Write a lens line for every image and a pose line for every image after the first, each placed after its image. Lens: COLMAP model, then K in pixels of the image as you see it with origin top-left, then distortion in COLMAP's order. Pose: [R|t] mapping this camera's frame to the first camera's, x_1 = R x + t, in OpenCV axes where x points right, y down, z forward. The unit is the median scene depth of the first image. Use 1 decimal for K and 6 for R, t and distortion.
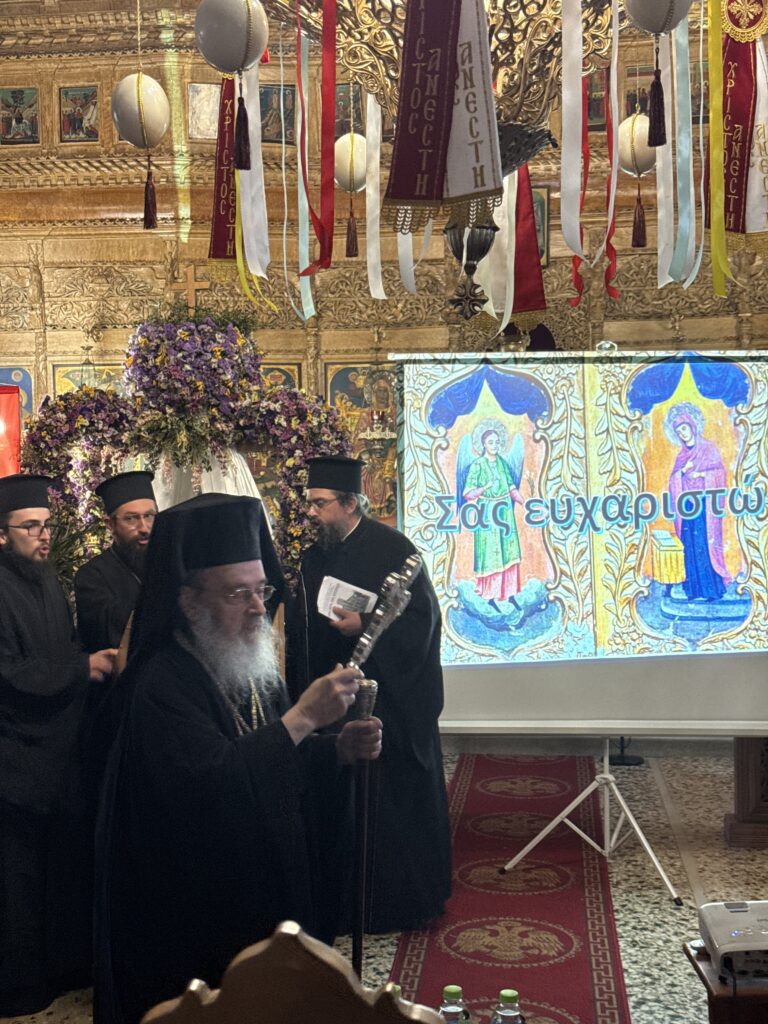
lens RADIAL K [[1429.6, 0, 380.3], [0, 1429.6, 501.2], [0, 0, 1]] dist [0.177889, -0.351462]
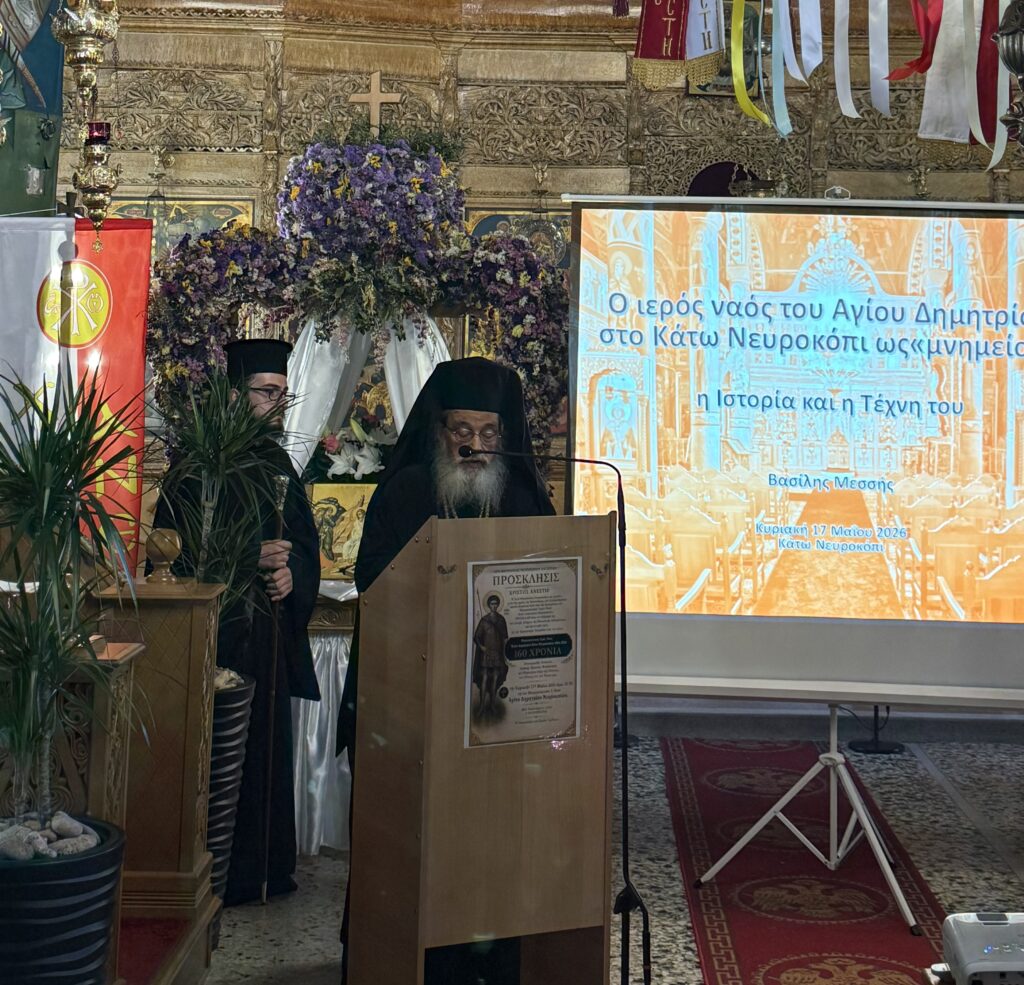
lens RADIAL K [[1869.7, 0, 646.9], [0, 1869.7, 192.1], [0, 0, 1]] dist [0.065402, -0.237584]
pose [[0.985624, 0.041620, 0.163744, -0.153866], [-0.022799, 0.993082, -0.115186, 0.011987], [-0.167406, 0.109797, 0.979755, 0.005202]]
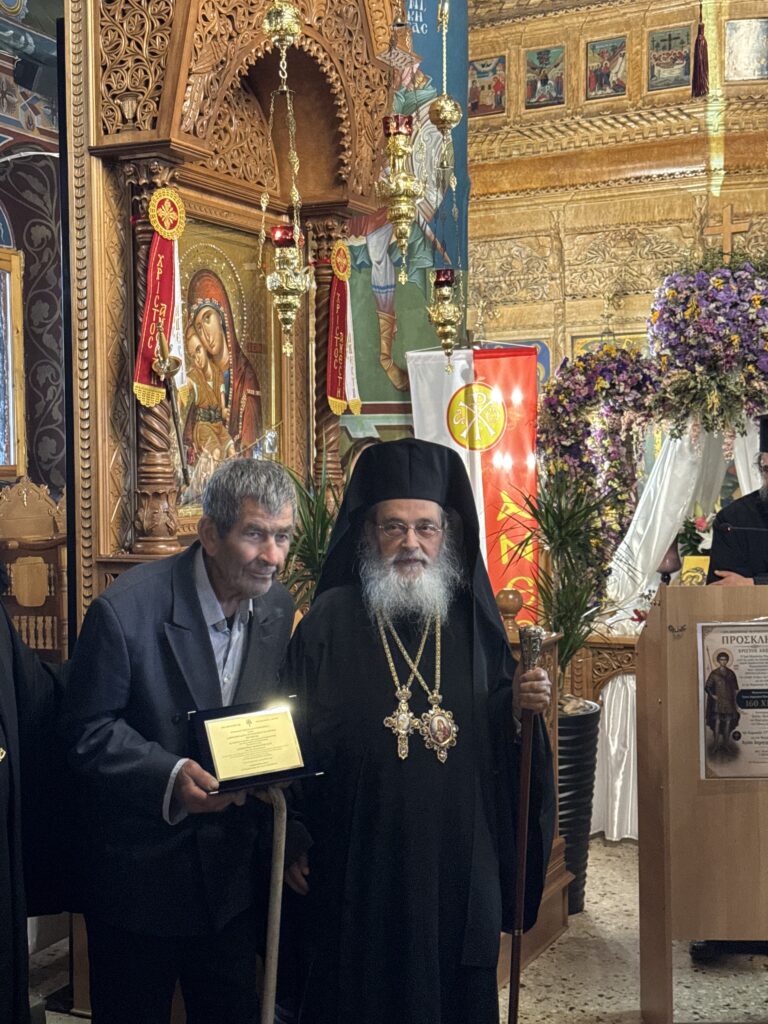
lens RADIAL K [[1414.3, 0, 384.0], [0, 1414.3, 512.0], [0, 0, 1]] dist [0.187232, -0.329695]
pose [[0.938669, 0.013872, -0.344540, -0.022928], [-0.009955, 0.999864, 0.013136, 0.016013], [0.344676, -0.008900, 0.938680, 0.094778]]
